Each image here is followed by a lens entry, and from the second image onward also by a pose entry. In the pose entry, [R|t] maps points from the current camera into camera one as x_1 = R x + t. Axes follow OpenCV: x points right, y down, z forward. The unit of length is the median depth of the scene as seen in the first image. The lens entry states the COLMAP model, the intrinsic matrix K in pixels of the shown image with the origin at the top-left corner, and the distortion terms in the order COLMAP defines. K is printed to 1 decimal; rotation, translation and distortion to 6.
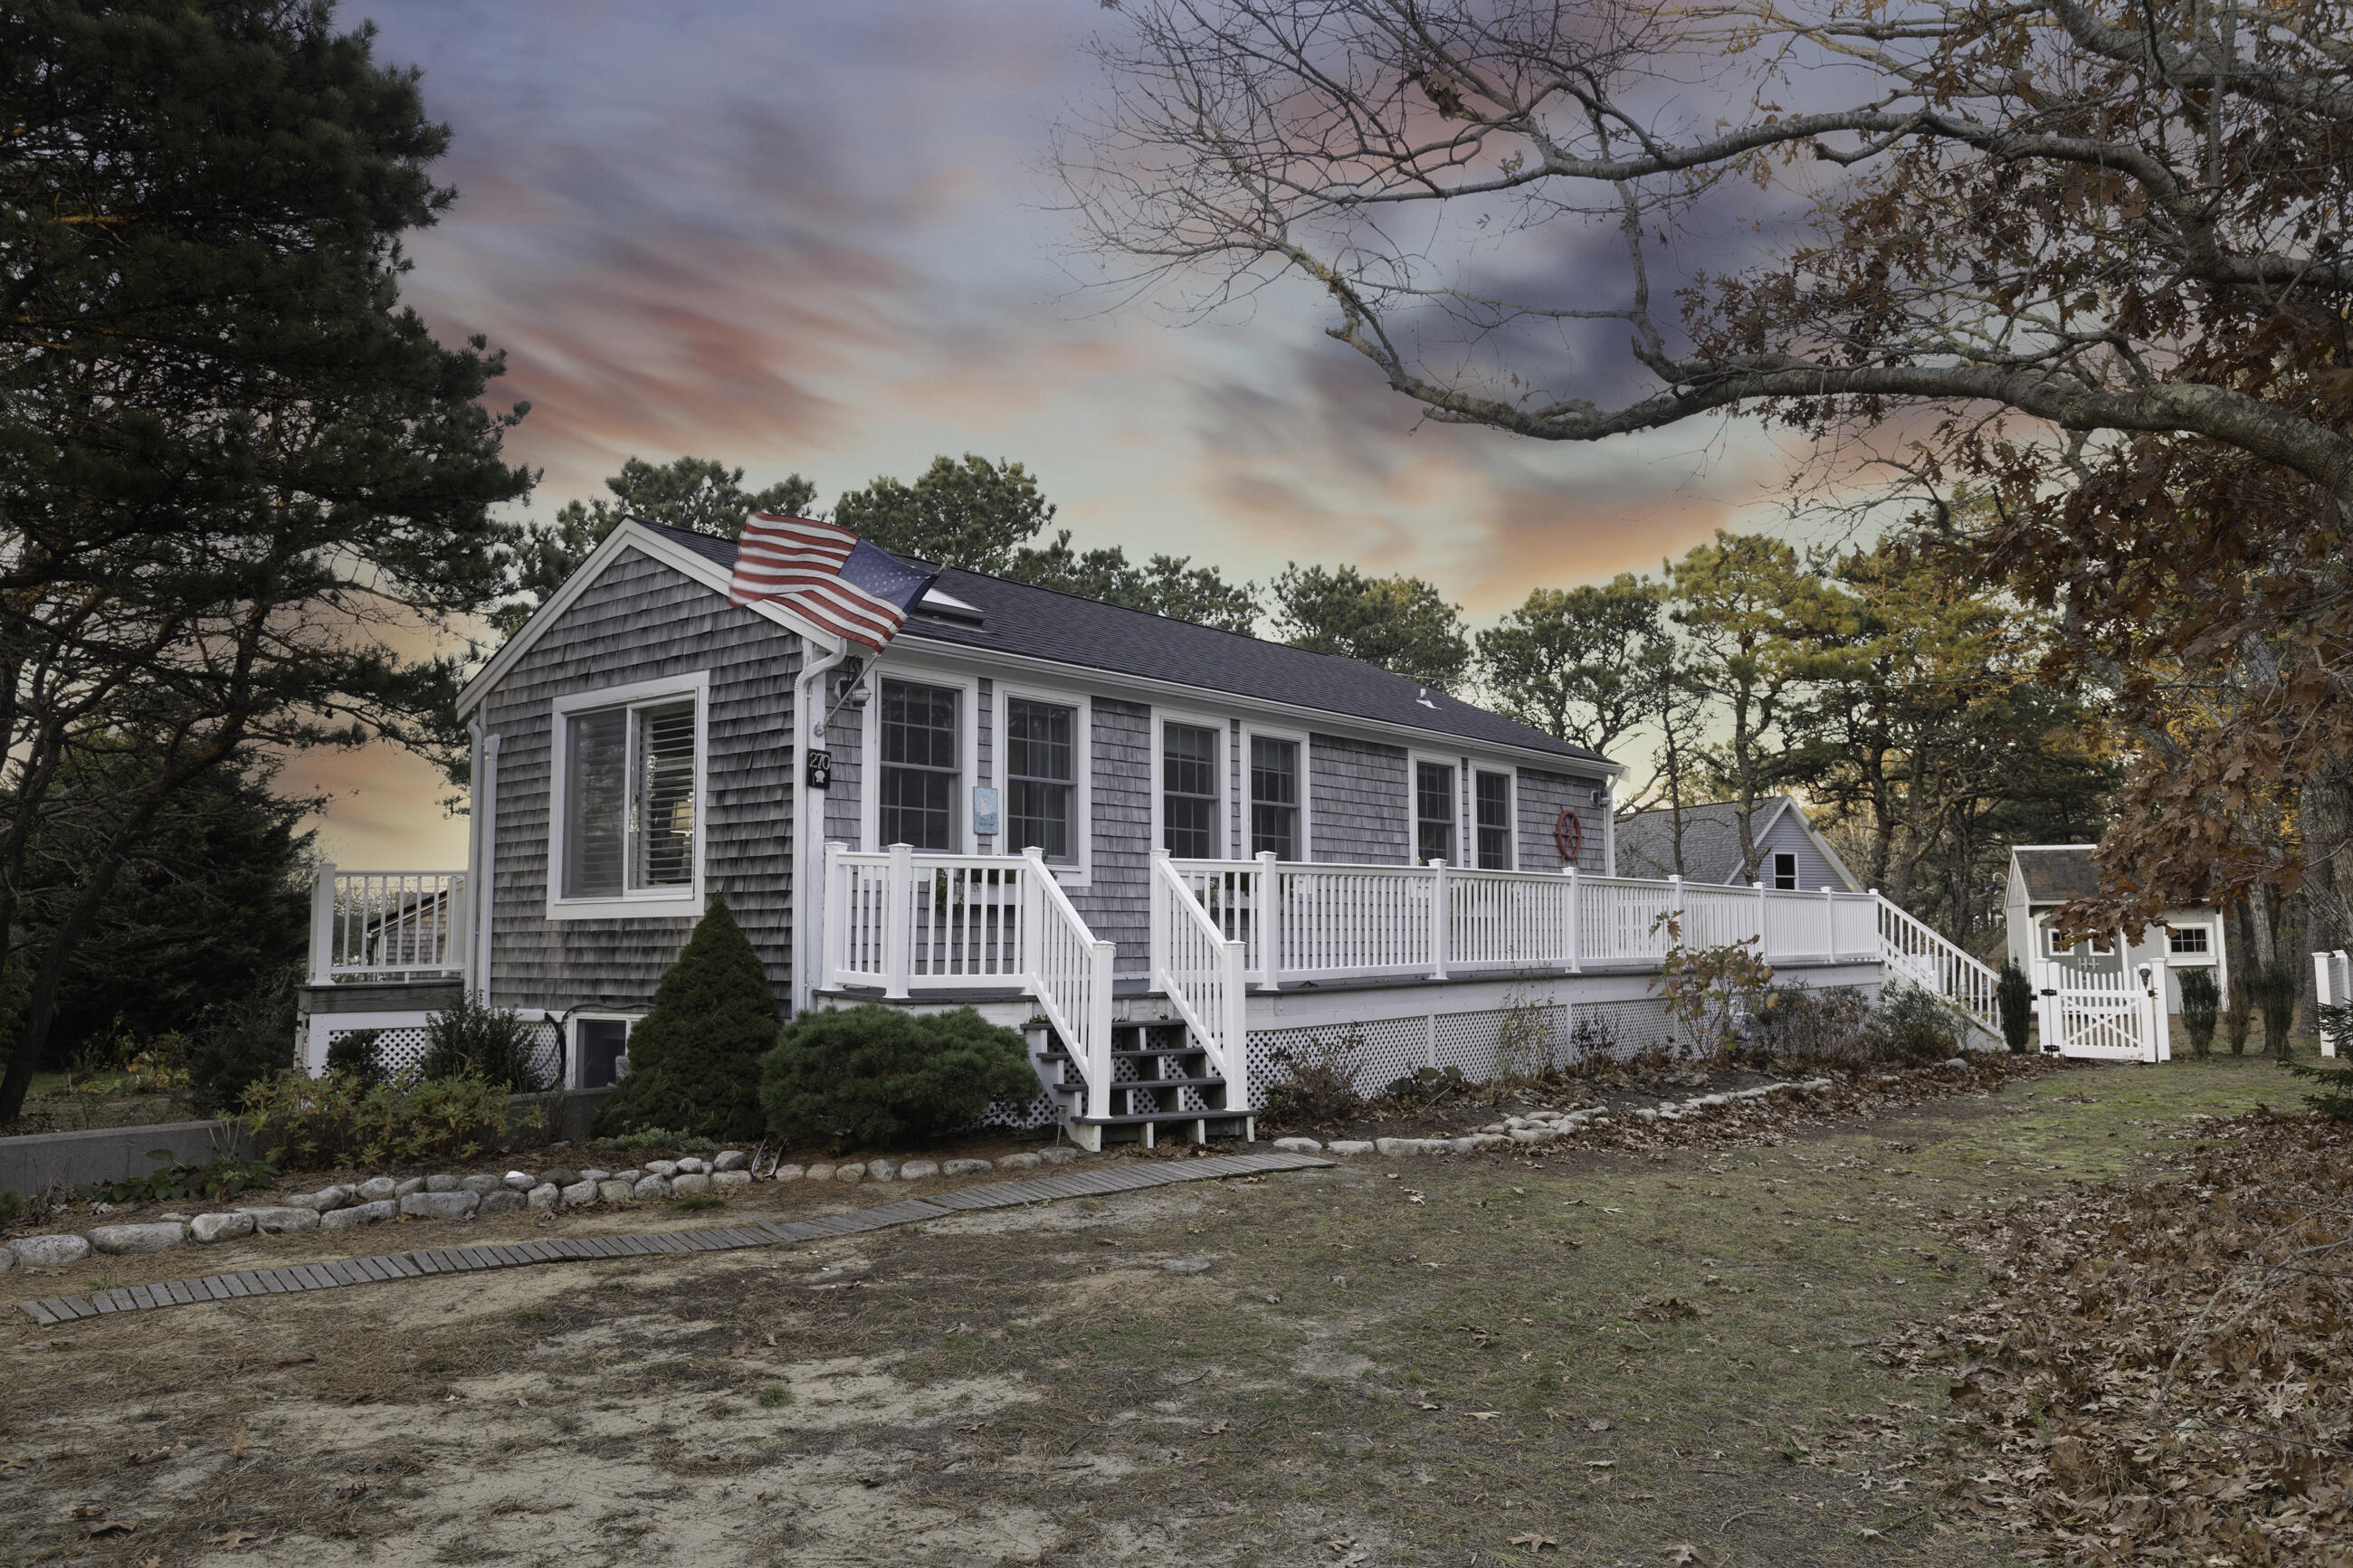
lens RADIAL K [[1647.6, 0, 1176.9], [0, 1647.6, 784.2], [0, 0, 1]] dist [-0.001153, -0.000158]
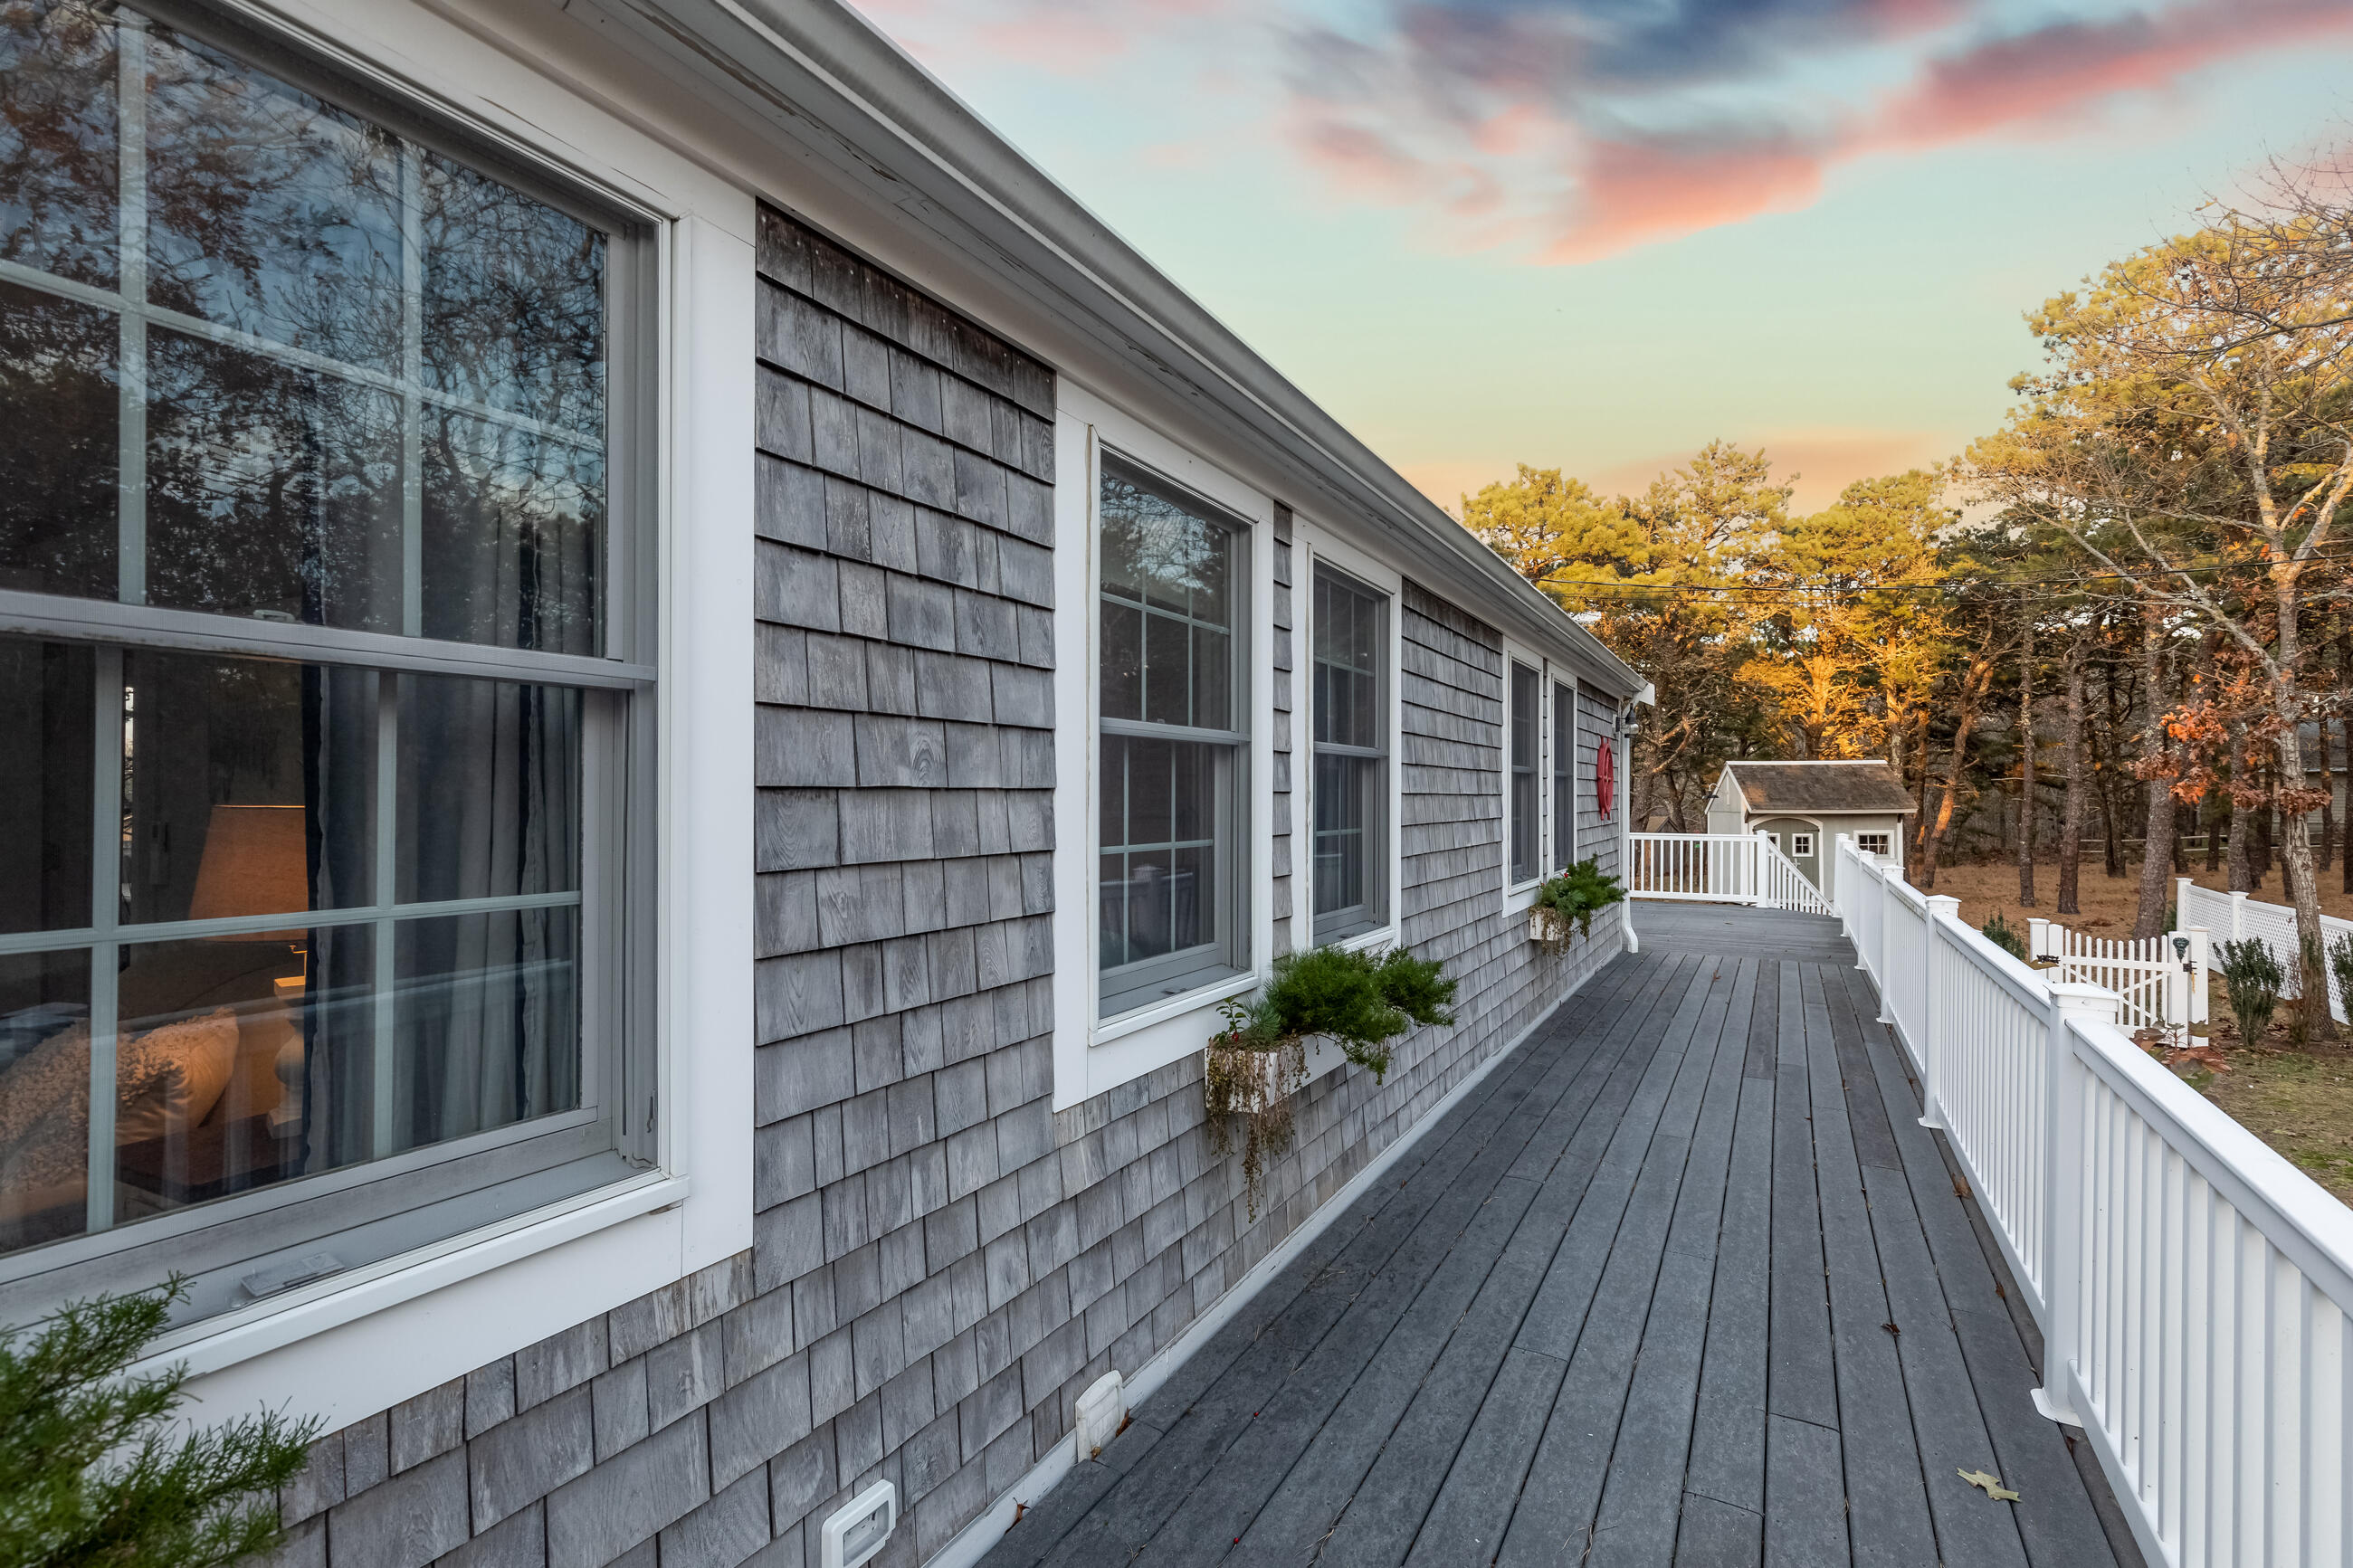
lens RADIAL K [[1063.8, 0, 1171.6], [0, 1063.8, 796.8], [0, 0, 1]] dist [0.003777, -0.000892]
pose [[0.986248, 0.009763, 0.164986, -0.020845], [-0.026050, 0.994959, 0.096842, -0.000197], [-0.163209, -0.099808, 0.981530, 0.710965]]
